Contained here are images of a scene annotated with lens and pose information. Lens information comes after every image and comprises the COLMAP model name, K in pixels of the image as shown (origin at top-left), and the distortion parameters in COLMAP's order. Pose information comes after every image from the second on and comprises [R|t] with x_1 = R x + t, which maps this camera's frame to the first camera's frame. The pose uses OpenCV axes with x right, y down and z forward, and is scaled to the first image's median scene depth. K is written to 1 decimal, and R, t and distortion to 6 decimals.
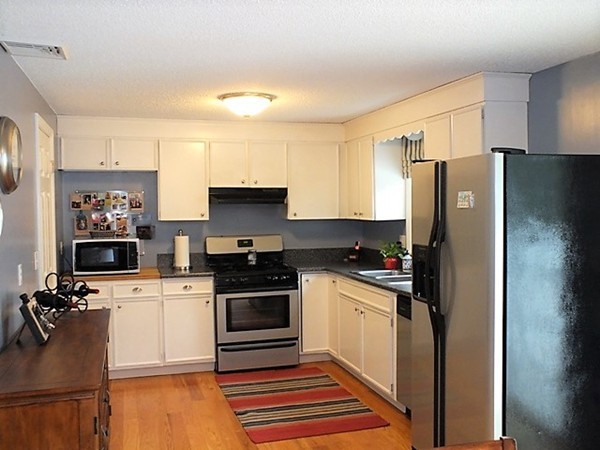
lens RADIAL K [[581.0, 0, 311.8], [0, 581.0, 233.0], [0, 0, 1]] dist [0.001712, 0.000000]
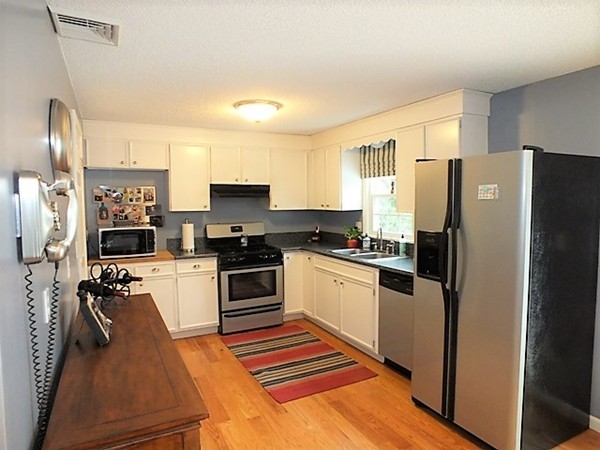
lens RADIAL K [[387.9, 0, 297.3], [0, 387.9, 230.5], [0, 0, 1]] dist [-0.056248, 0.005592]
pose [[0.989476, -0.010379, 0.144327, -0.122119], [0.006145, 0.999538, 0.029753, -0.003838], [-0.144569, -0.028553, 0.989083, 0.177260]]
